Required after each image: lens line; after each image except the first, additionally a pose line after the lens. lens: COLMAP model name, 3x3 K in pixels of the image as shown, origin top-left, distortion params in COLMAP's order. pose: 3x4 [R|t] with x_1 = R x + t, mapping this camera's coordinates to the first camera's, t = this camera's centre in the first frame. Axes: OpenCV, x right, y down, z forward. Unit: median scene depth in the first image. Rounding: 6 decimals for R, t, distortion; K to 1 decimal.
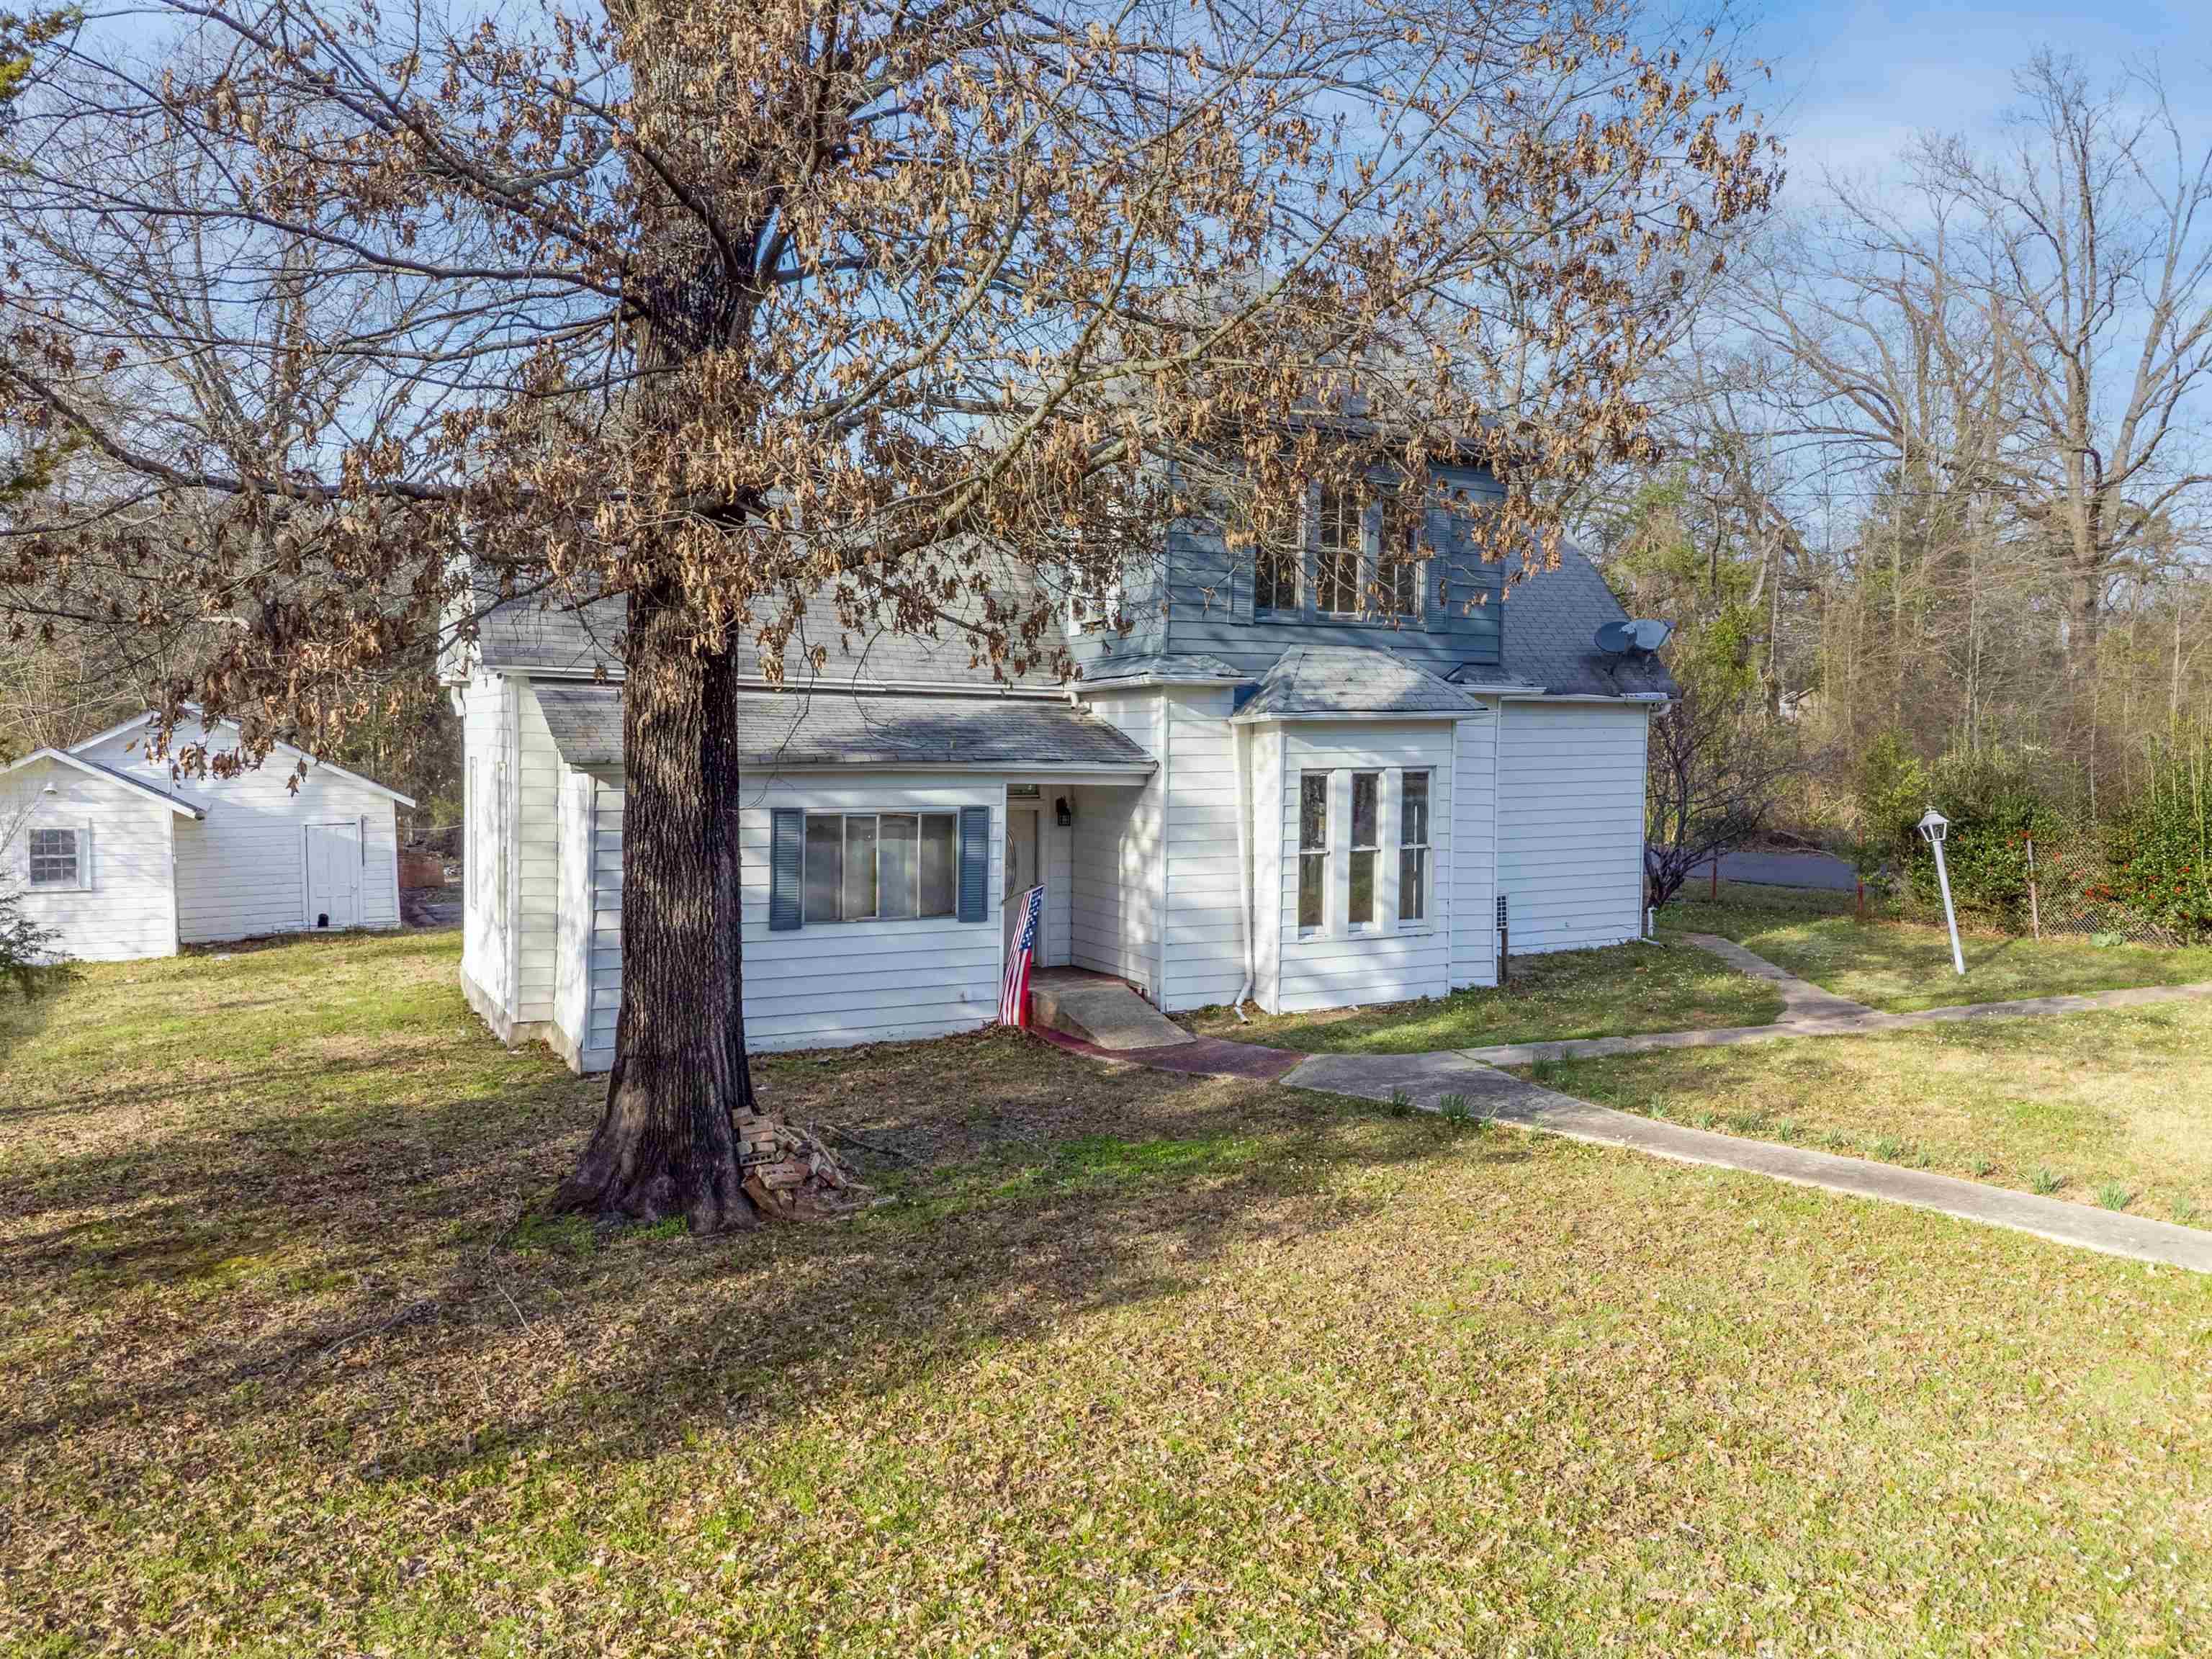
lens RADIAL K [[1703.7, 0, 1109.2], [0, 1703.7, 824.4], [0, 0, 1]] dist [0.026069, -0.000028]
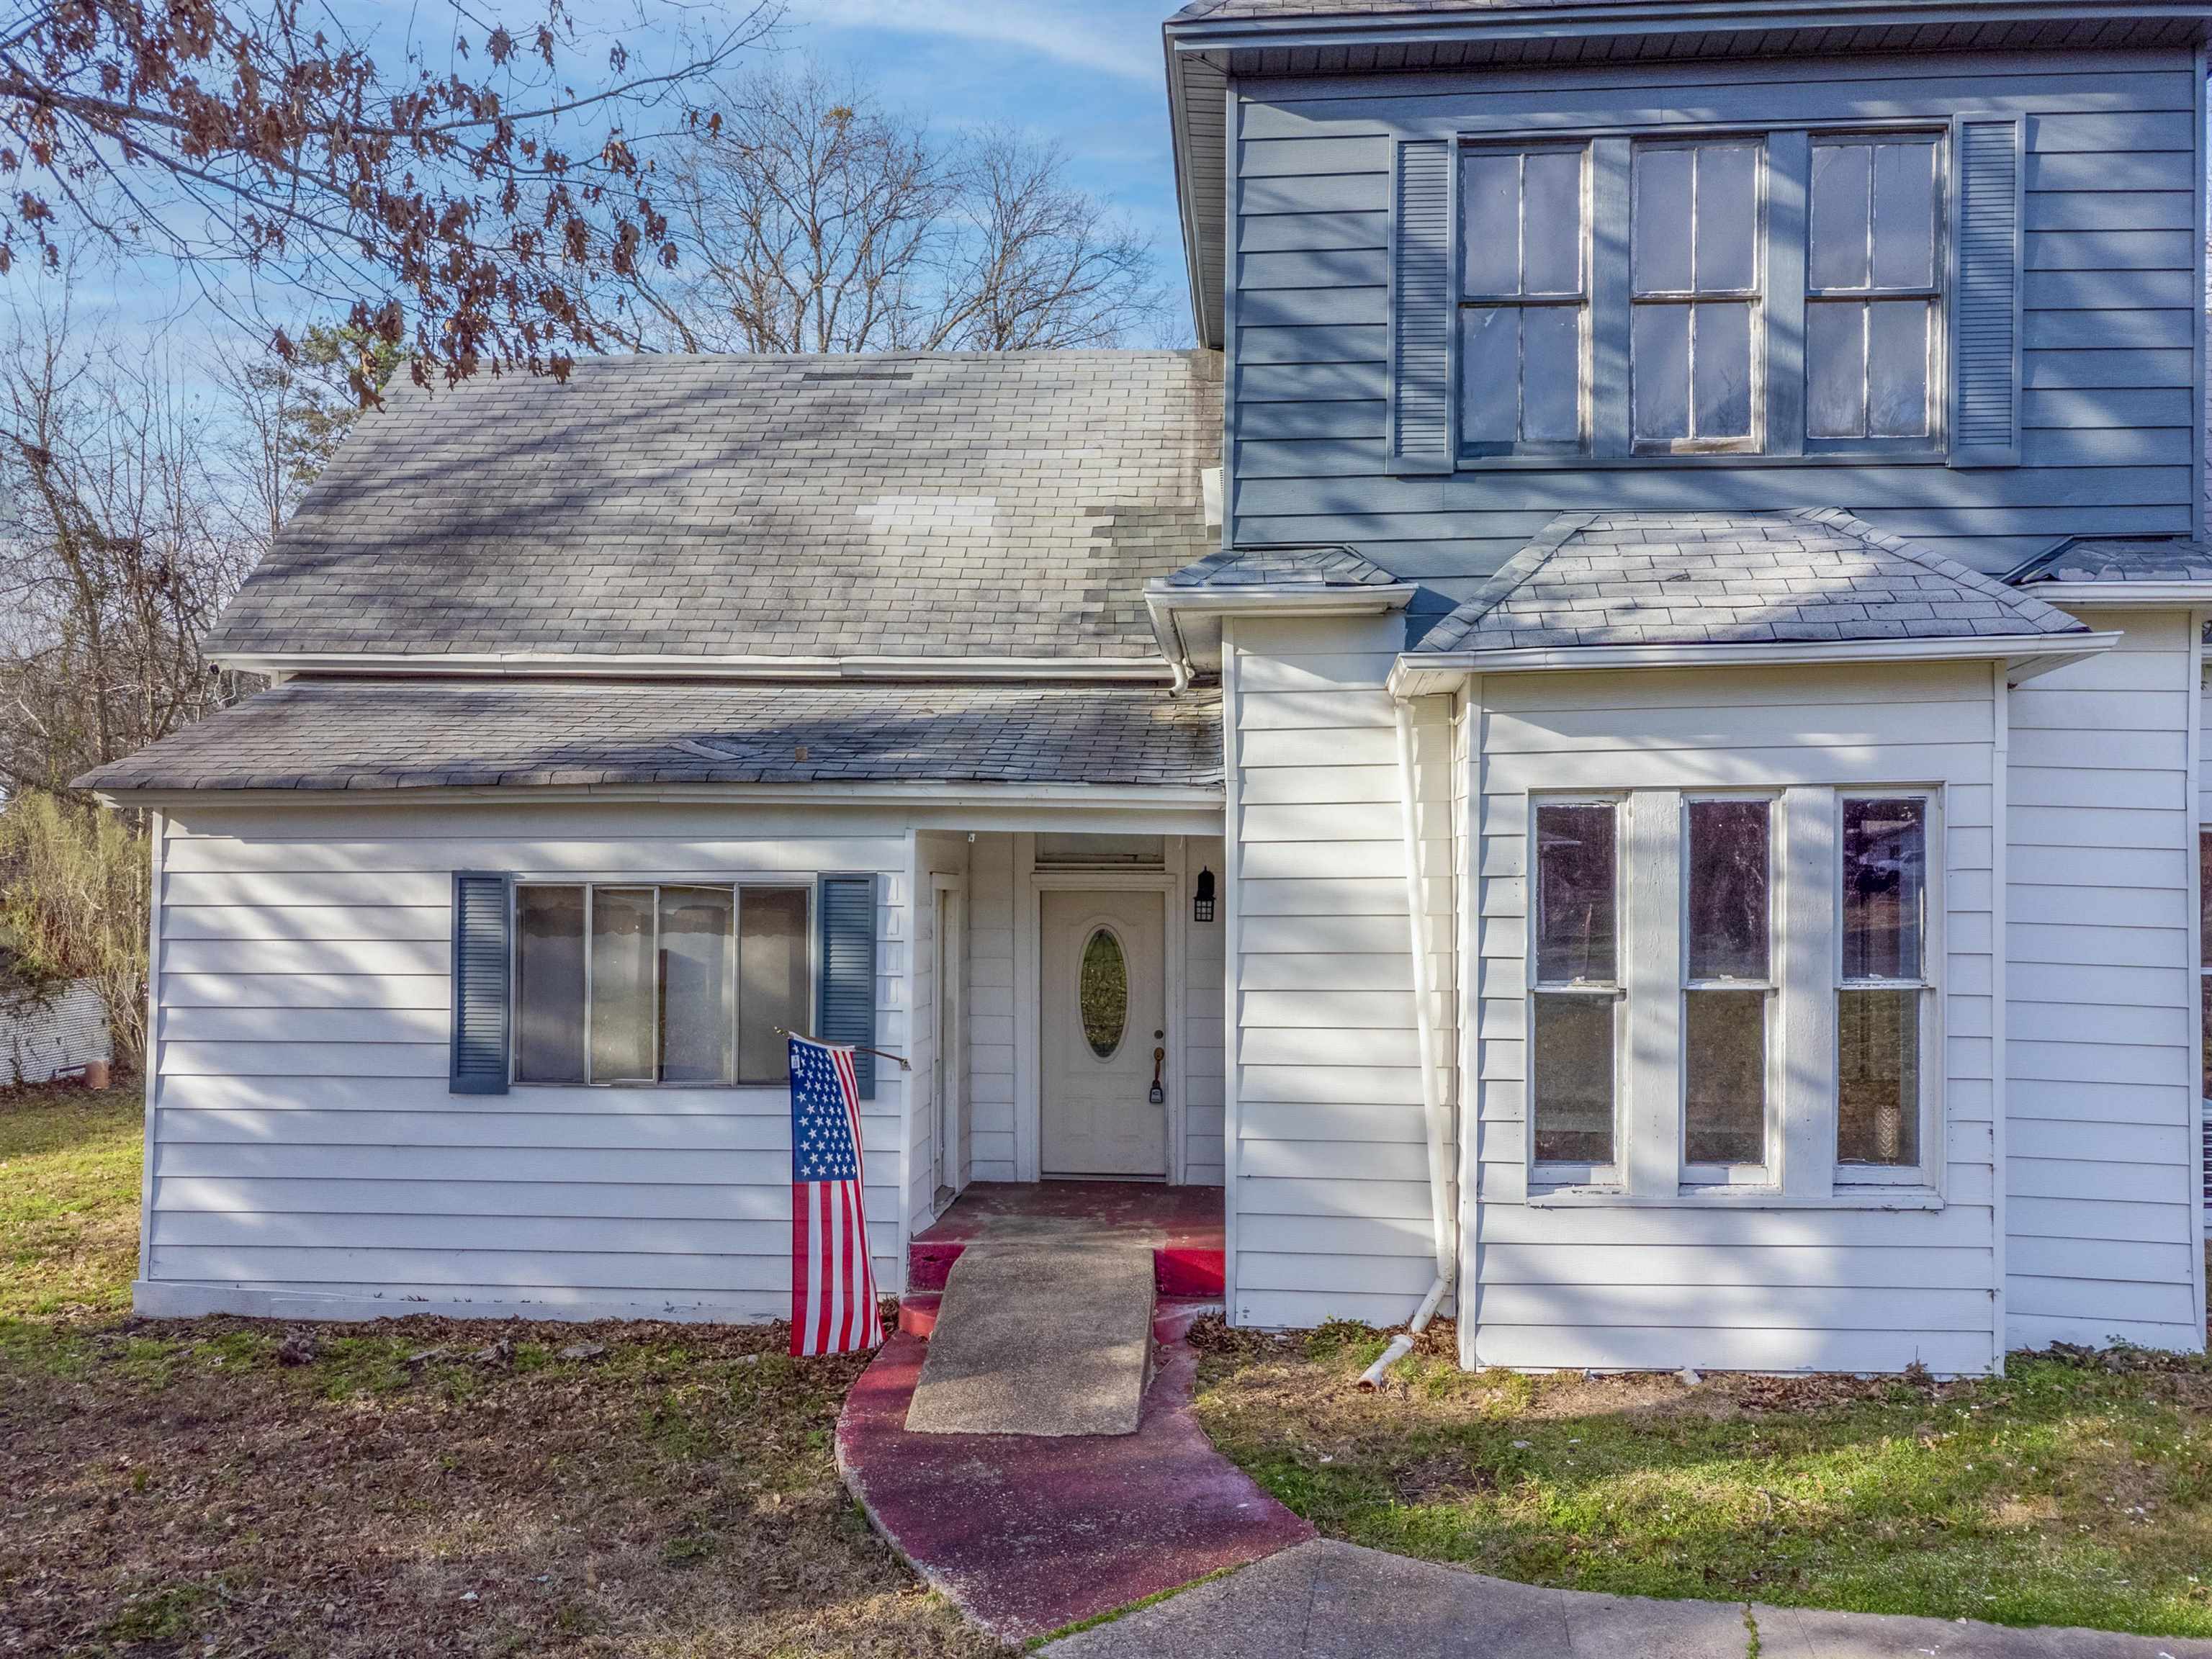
lens RADIAL K [[1703.7, 0, 1090.4], [0, 1703.7, 826.1], [0, 0, 1]] dist [0.026069, -0.000028]
pose [[0.849936, -0.013701, -0.526708, 0.242679], [-0.021815, 0.997890, -0.061160, 0.004505], [0.526435, 0.063472, 0.847843, 0.577518]]
